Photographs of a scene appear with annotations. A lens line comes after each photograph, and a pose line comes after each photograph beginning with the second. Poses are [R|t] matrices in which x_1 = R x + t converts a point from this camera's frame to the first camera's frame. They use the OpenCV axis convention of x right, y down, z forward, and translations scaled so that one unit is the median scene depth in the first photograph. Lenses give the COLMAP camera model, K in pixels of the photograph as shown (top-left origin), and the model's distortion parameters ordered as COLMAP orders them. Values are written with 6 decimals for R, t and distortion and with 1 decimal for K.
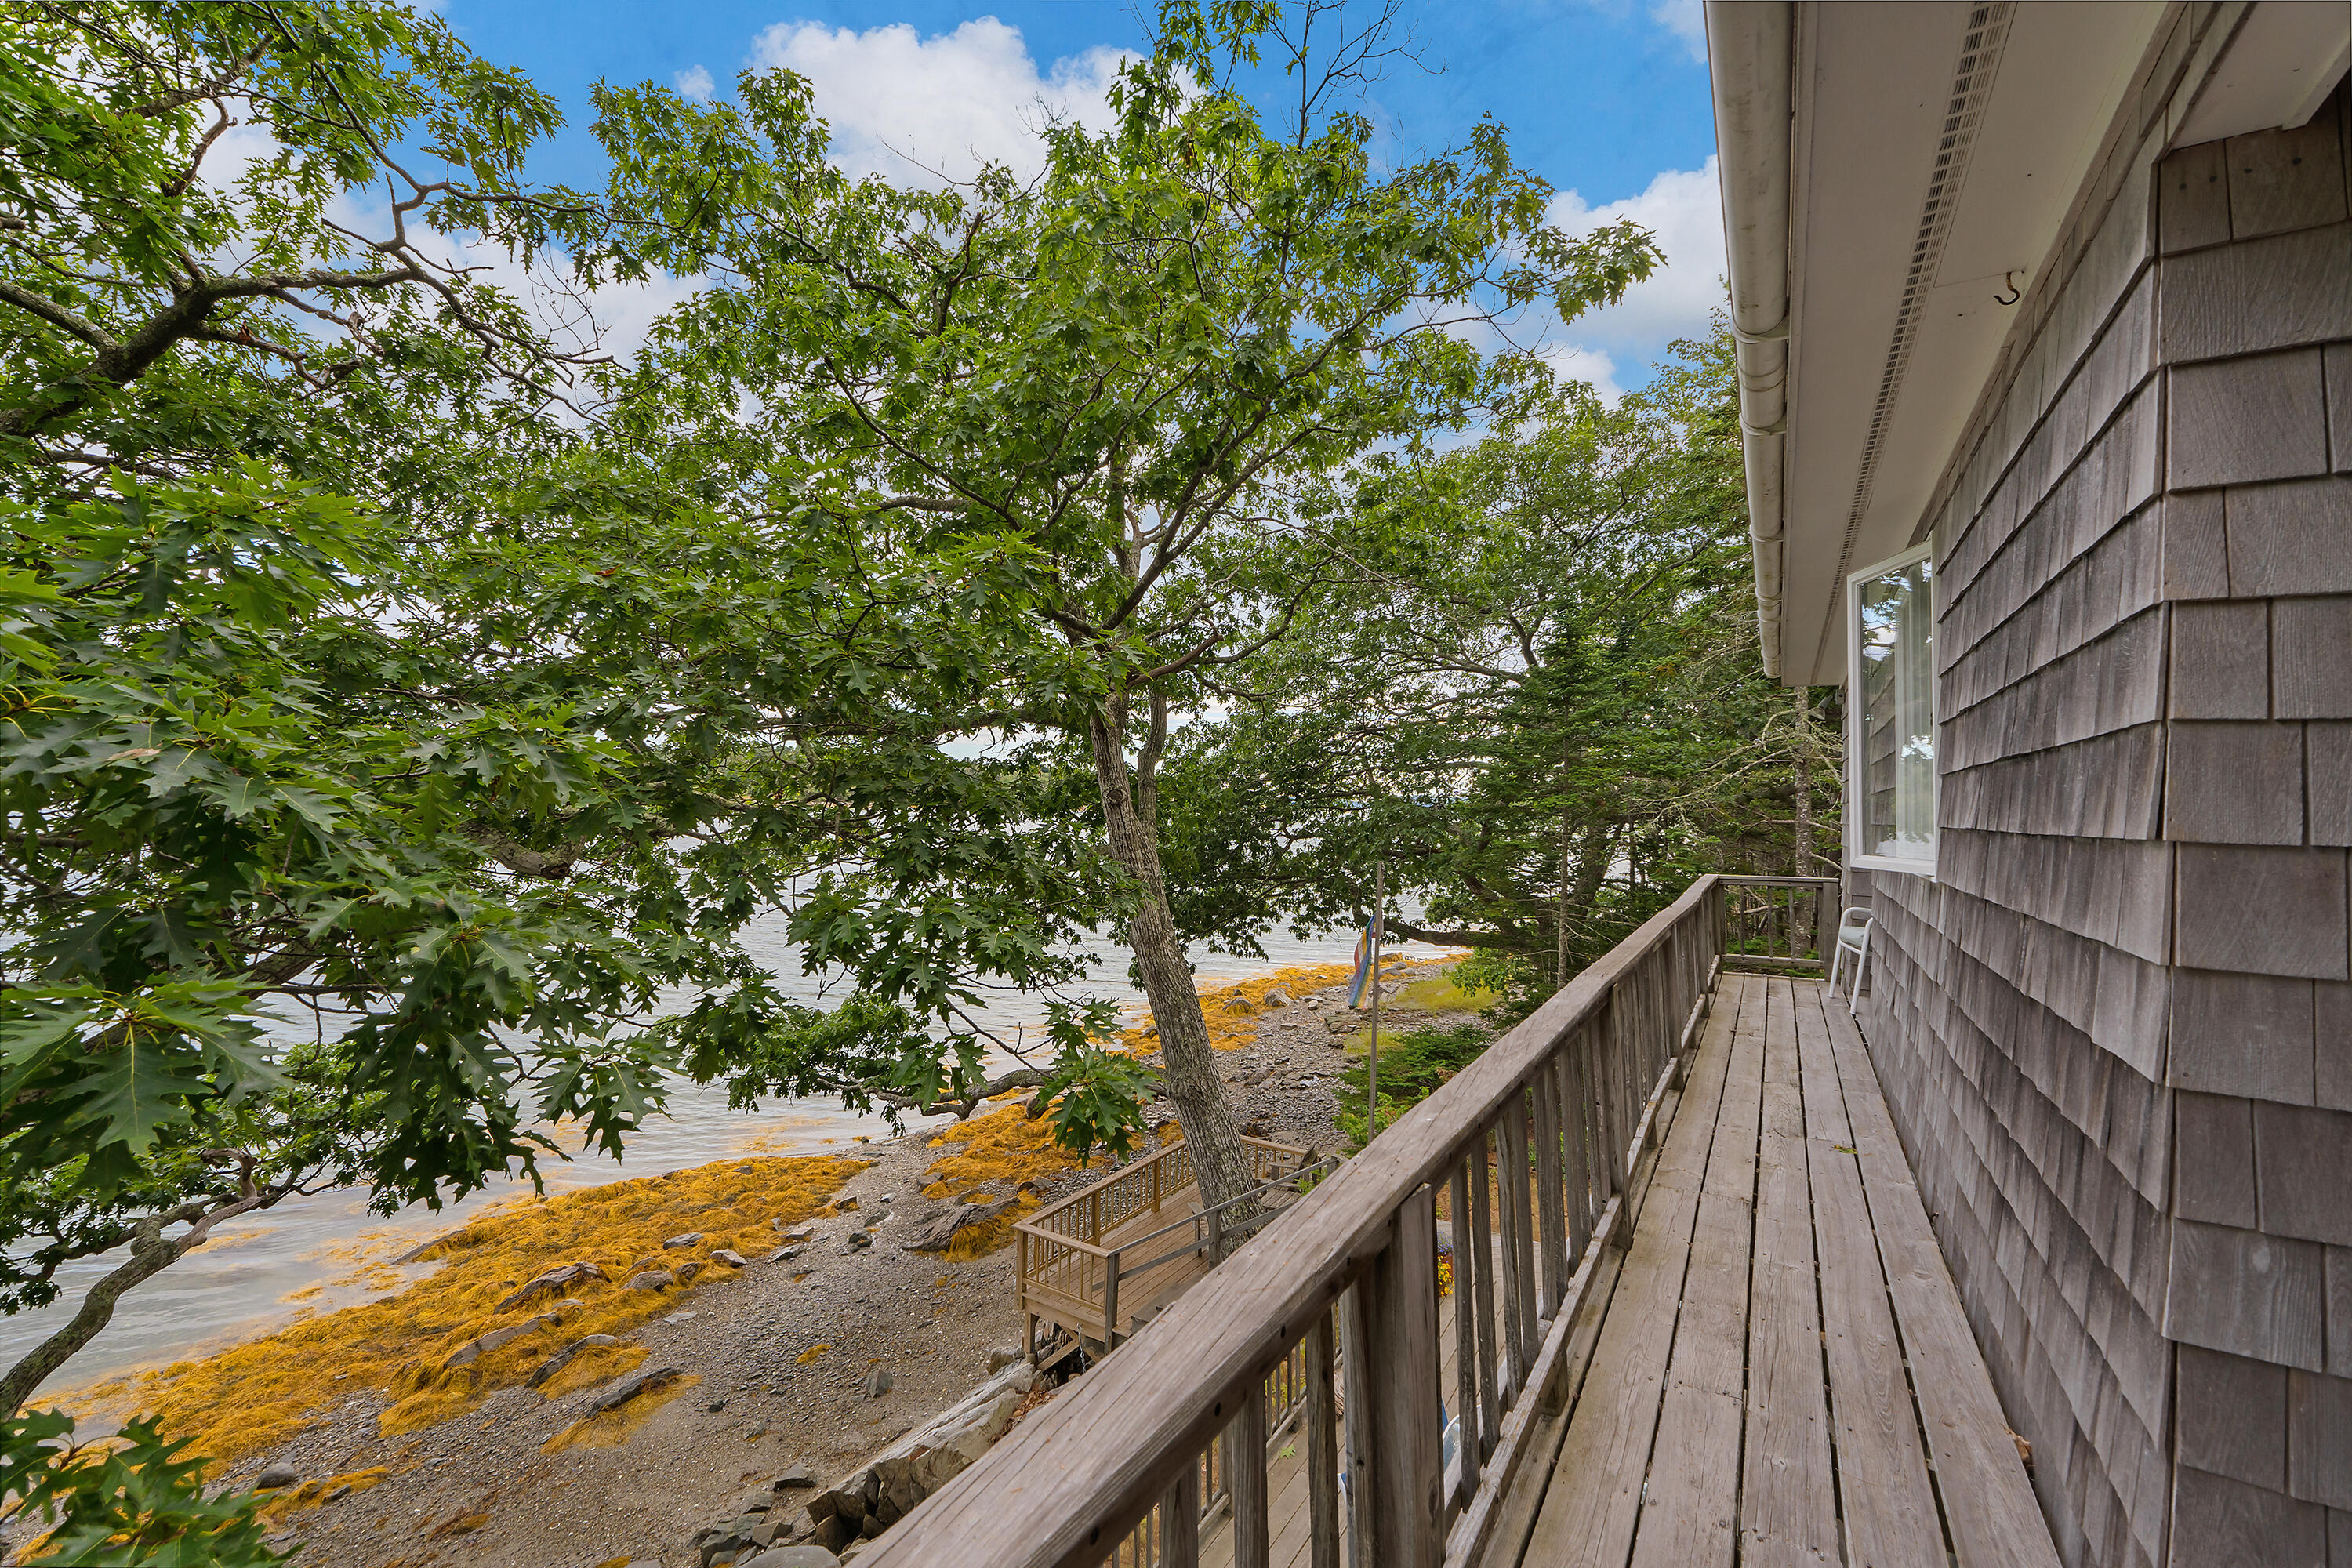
lens RADIAL K [[963.7, 0, 1148.6], [0, 963.7, 752.9], [0, 0, 1]] dist [-0.007563, 0.000026]
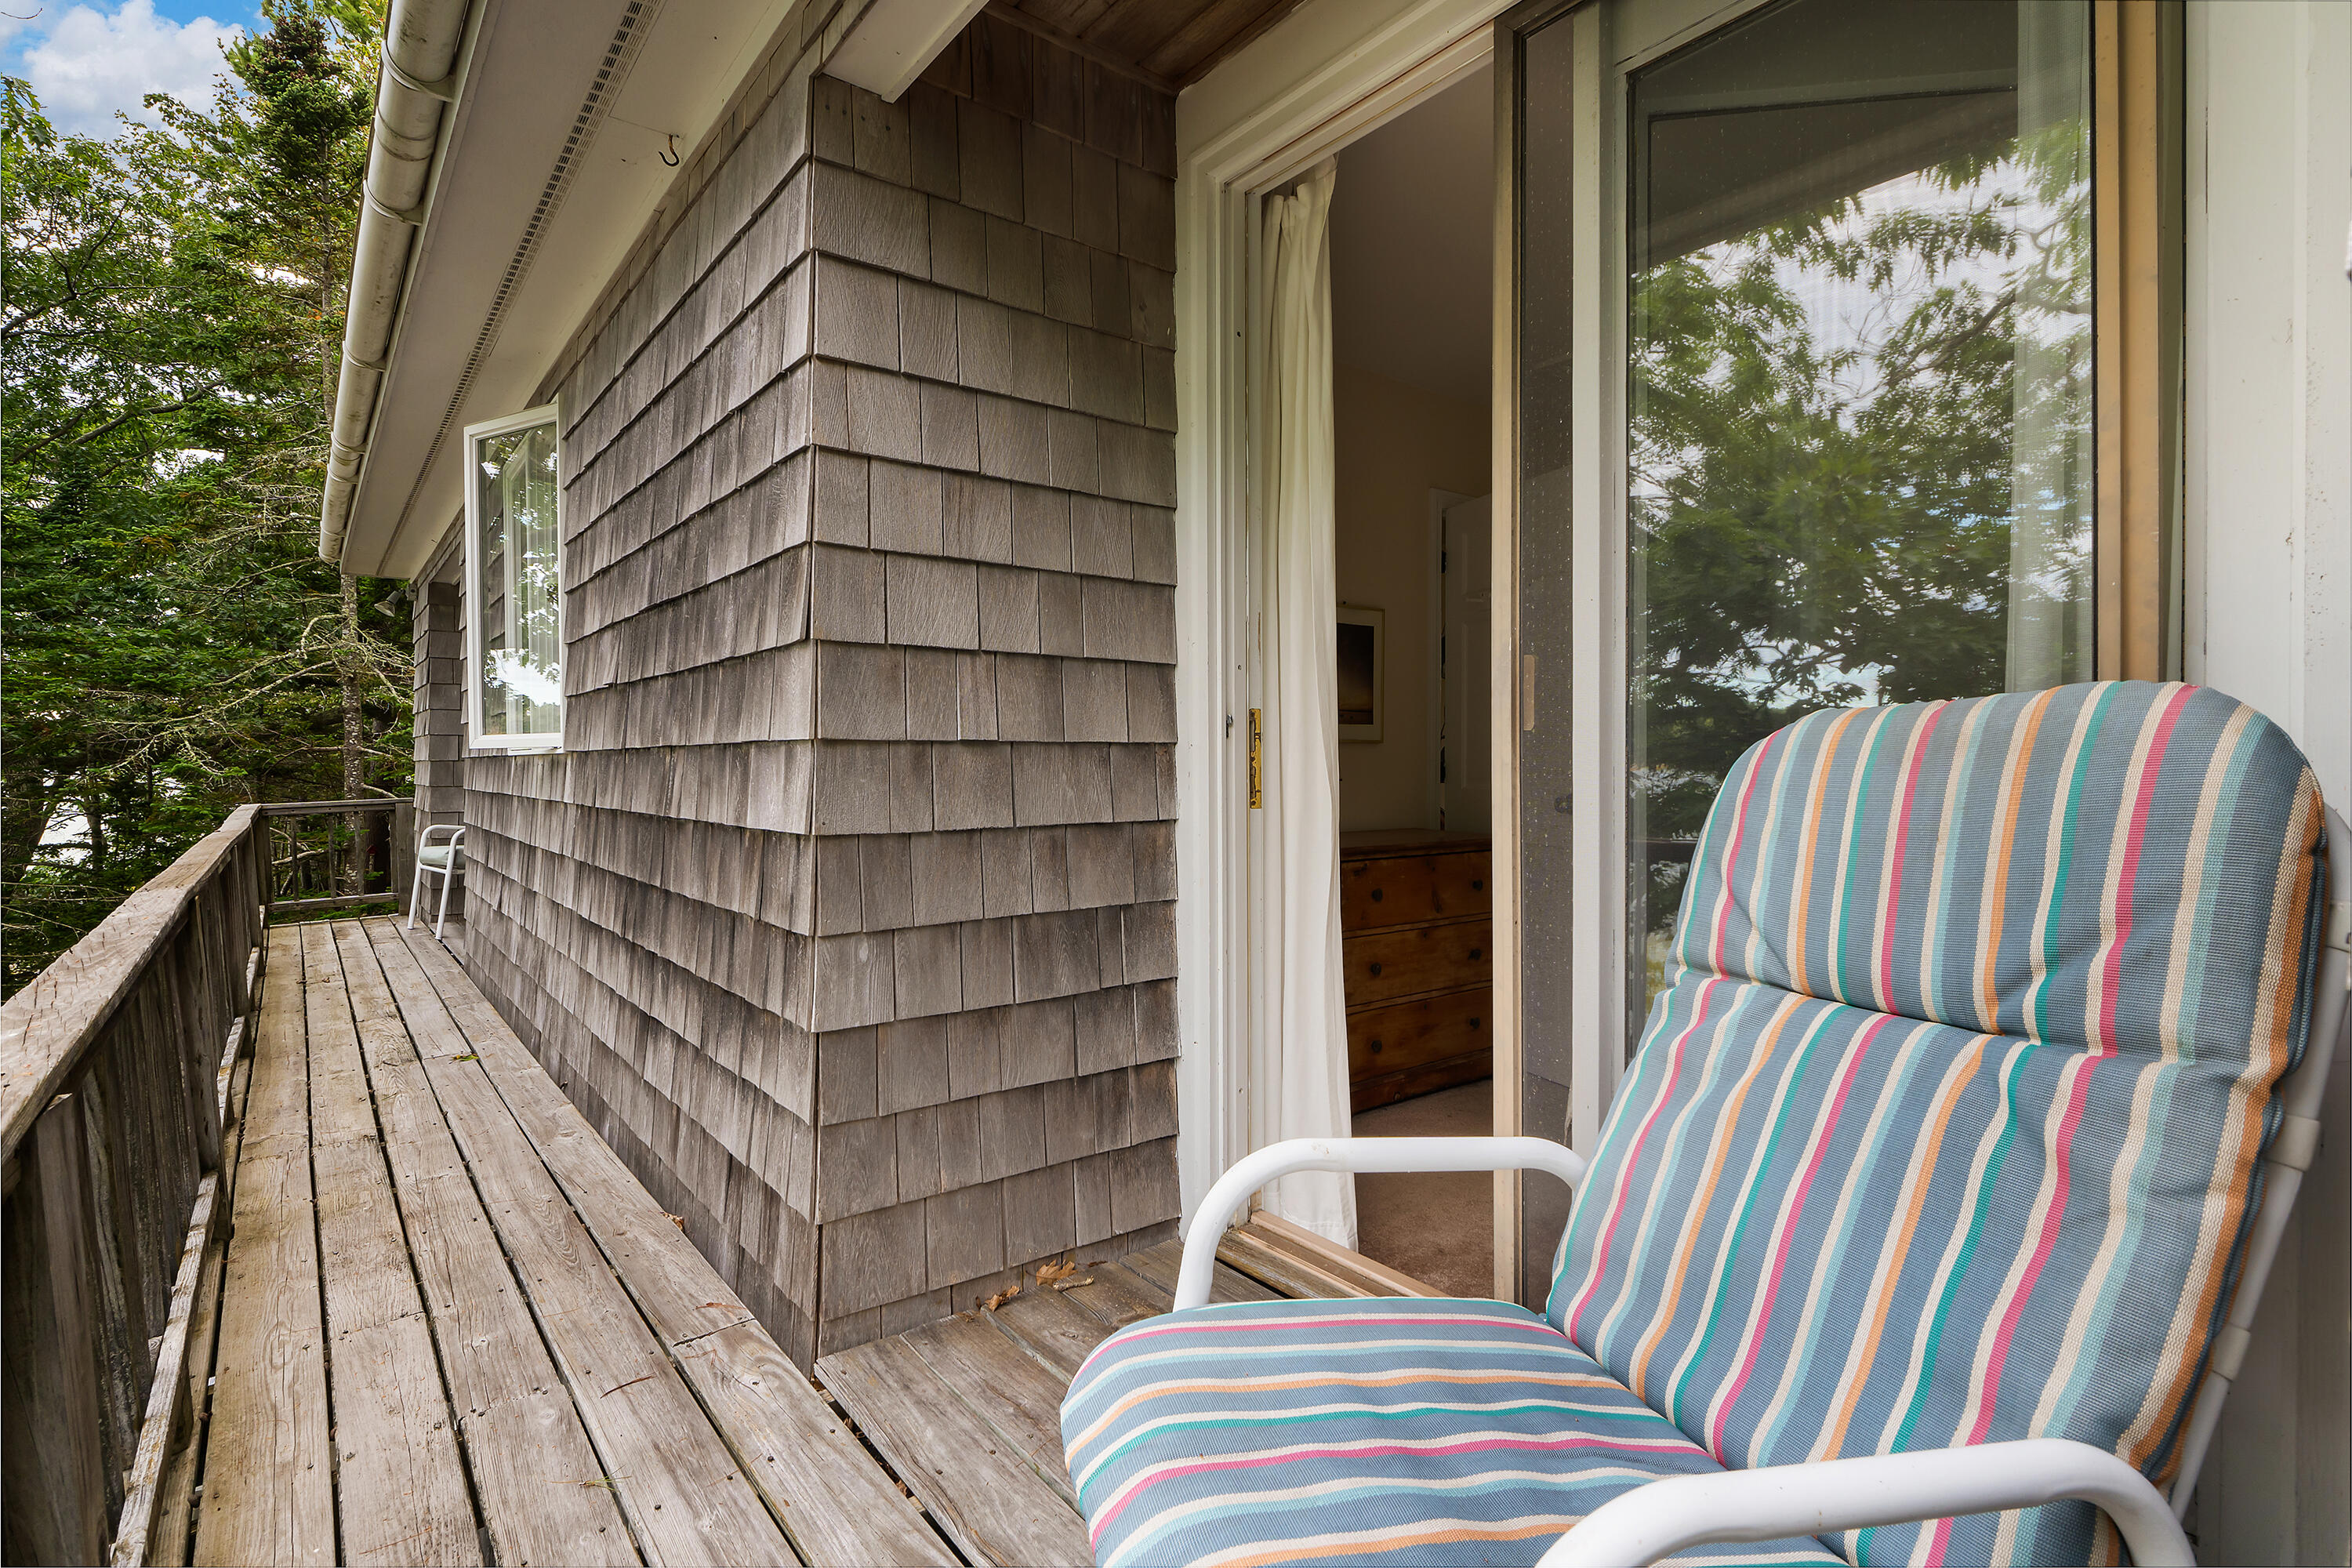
lens RADIAL K [[1149.9, 0, 1167.9], [0, 1149.9, 745.5], [0, 0, 1]] dist [0.003429, -0.009325]
pose [[0.330738, -0.011677, 0.943650, -0.112746], [-0.033455, 0.999150, 0.024089, 0.116993], [-0.943129, -0.039537, 0.330066, 0.054576]]
